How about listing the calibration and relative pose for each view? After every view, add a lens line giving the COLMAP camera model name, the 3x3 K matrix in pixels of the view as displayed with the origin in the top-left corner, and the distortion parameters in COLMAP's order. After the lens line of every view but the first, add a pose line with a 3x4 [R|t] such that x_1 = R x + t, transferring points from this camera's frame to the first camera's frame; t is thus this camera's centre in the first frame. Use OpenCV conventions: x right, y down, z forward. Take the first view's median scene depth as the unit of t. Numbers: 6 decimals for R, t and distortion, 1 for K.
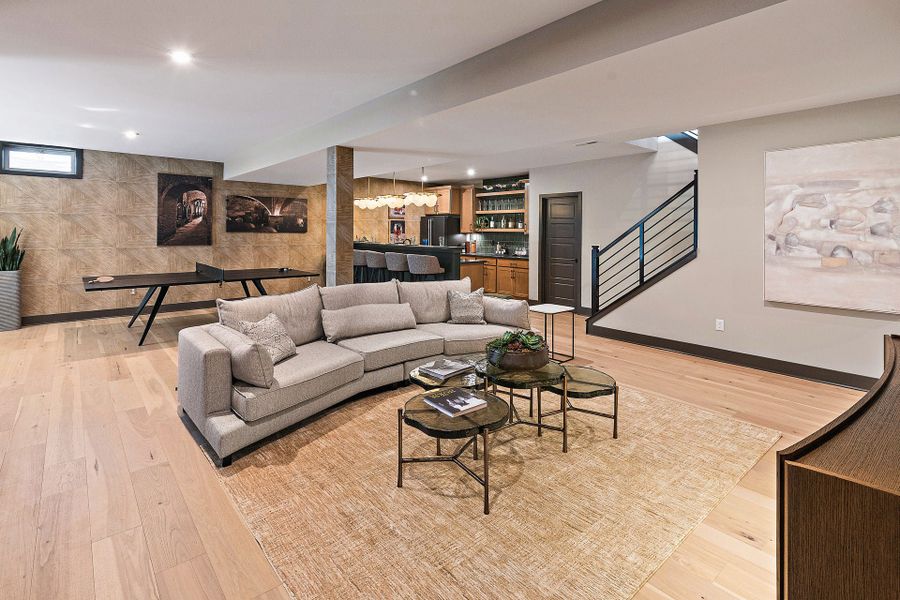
lens RADIAL K [[435.5, 0, 448.5], [0, 435.5, 228.5], [0, 0, 1]] dist [0.002161, 0.000190]
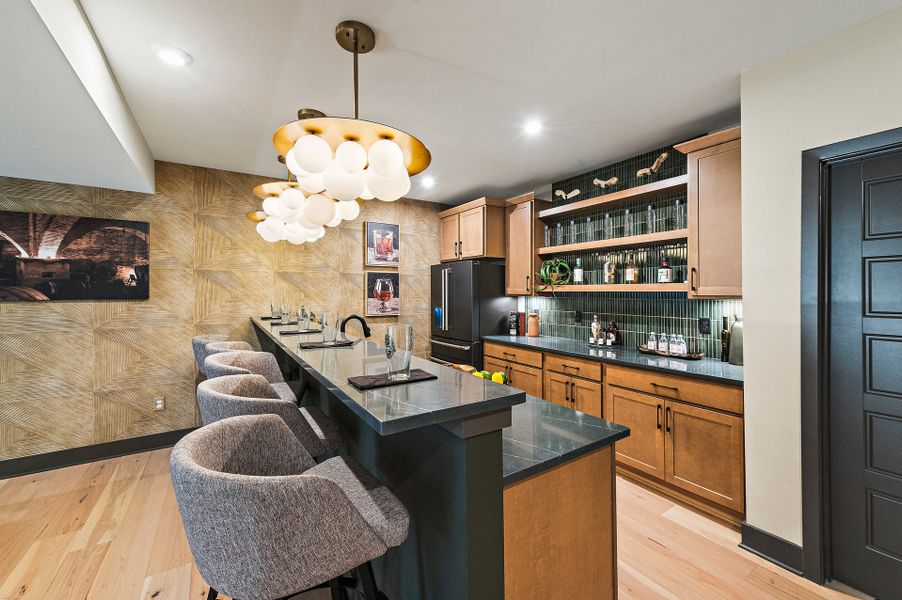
lens RADIAL K [[357.3, 0, 451.6], [0, 357.3, 284.3], [0, 0, 1]] dist [0.003734, 0.000227]
pose [[0.992182, -0.014392, -0.123965, 0.018711], [0.012641, 0.999809, -0.014896, 0.003465], [0.124155, 0.013212, 0.992175, 0.662860]]
